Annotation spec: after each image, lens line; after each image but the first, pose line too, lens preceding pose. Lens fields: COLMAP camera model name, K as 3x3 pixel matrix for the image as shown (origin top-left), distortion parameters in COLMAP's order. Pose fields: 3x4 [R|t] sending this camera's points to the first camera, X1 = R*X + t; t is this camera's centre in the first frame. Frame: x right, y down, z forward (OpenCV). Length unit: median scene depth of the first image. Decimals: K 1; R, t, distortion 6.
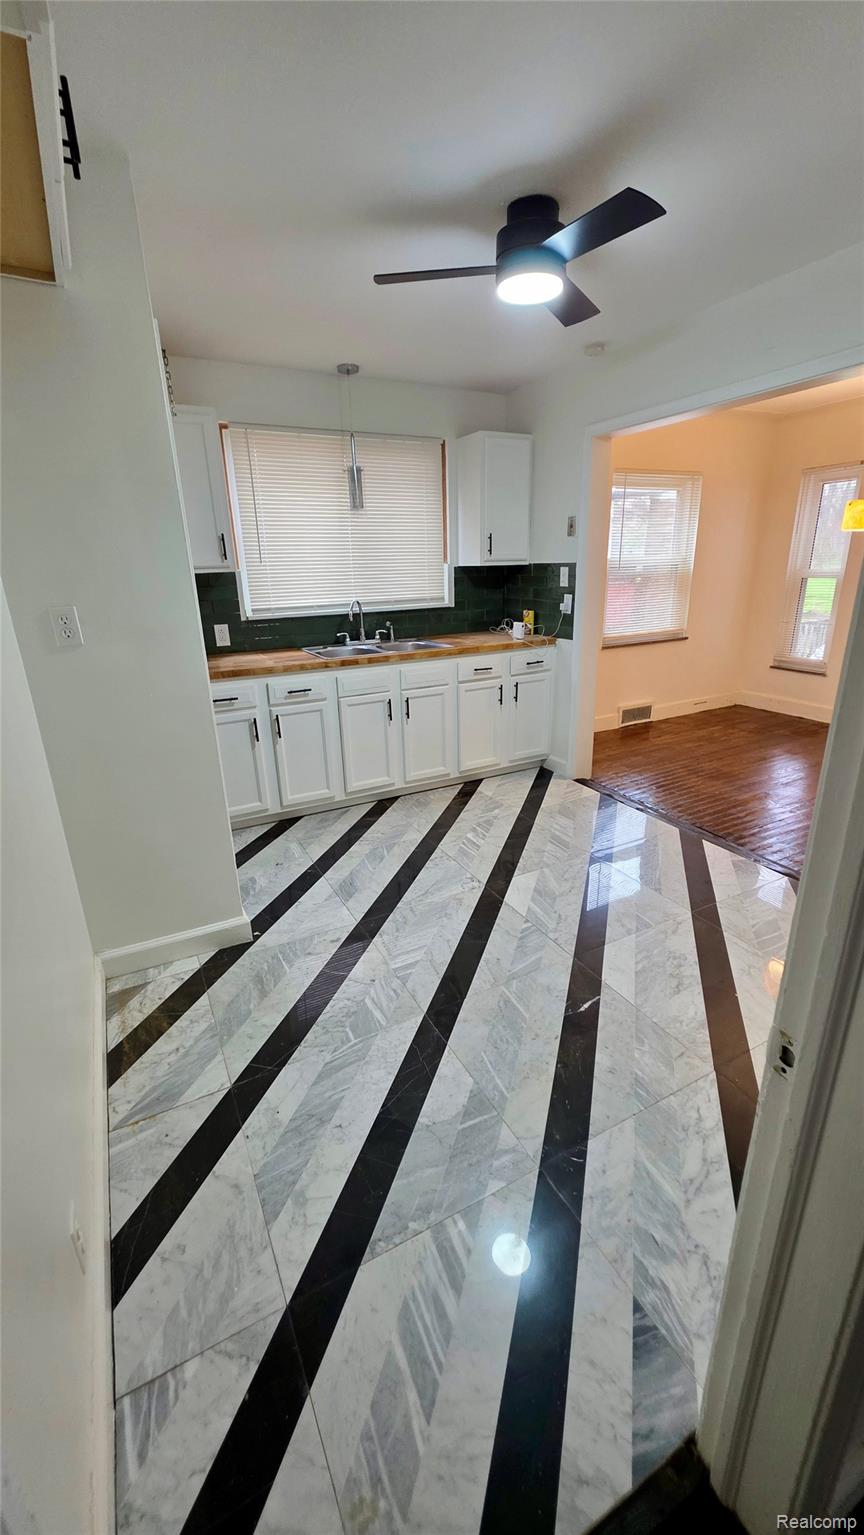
lens RADIAL K [[605.2, 0, 432.0], [0, 605.2, 767.5], [0, 0, 1]] dist [0.000600, 0.000064]
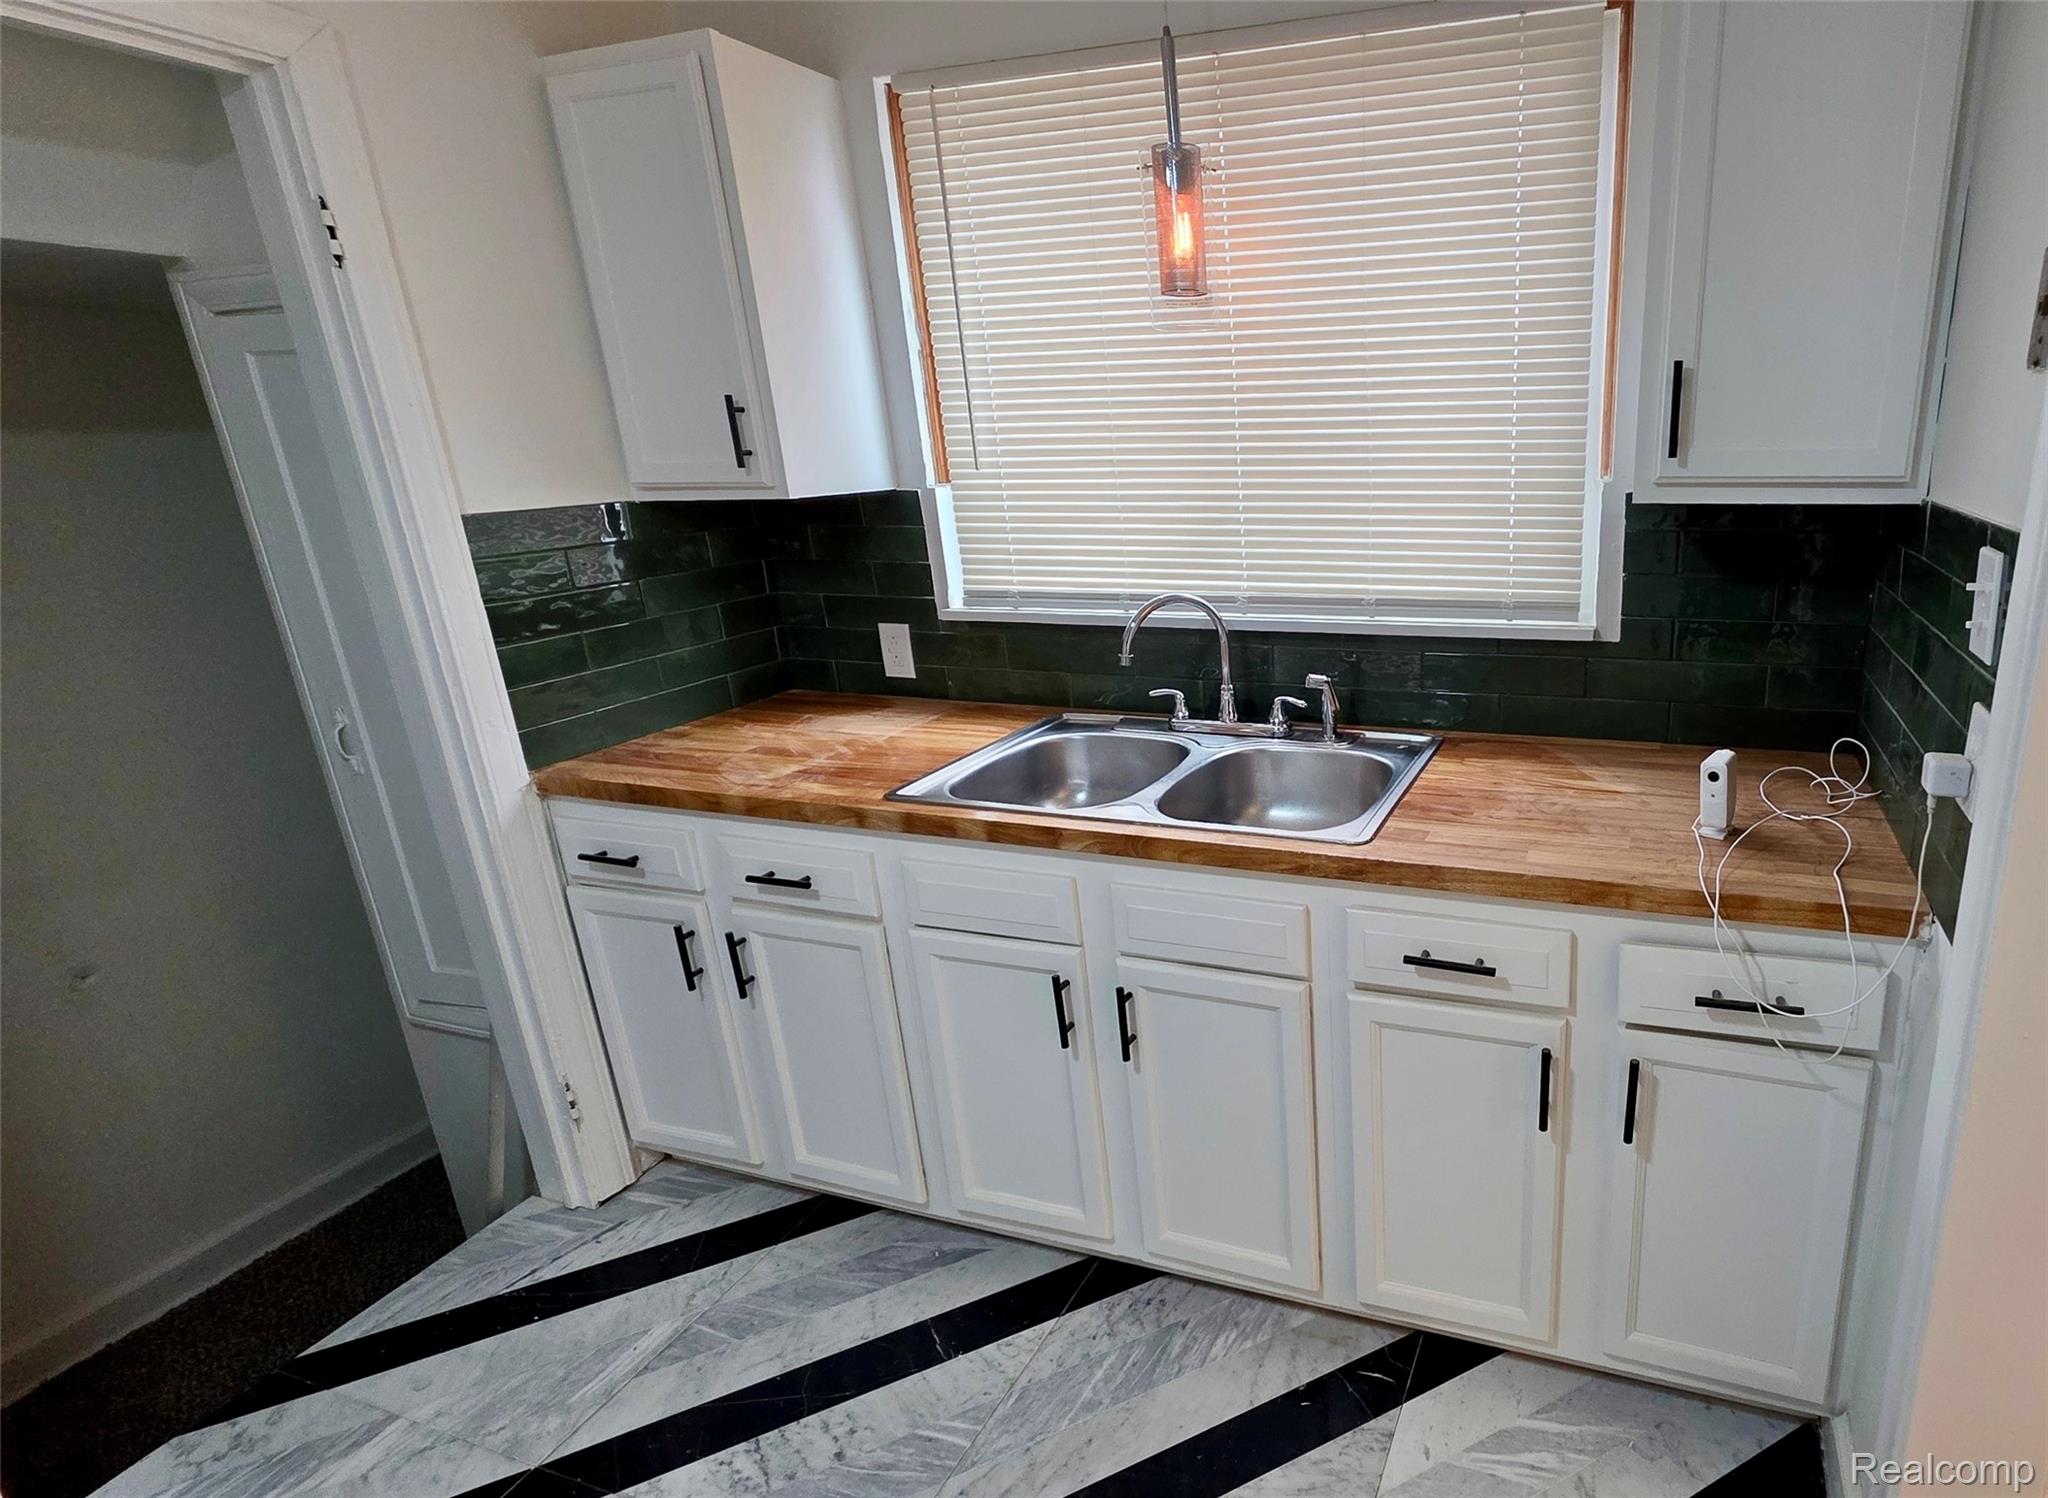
lens RADIAL K [[1052.5, 0, 1326.8], [0, 1052.5, 746.1], [0, 0, 1]] dist [0.002295, -0.000922]
pose [[0.710535, 0.209911, -0.671623, 0.287862], [-0.219907, 0.972903, 0.071426, -0.250426], [0.668416, 0.096944, 0.737442, 0.650115]]
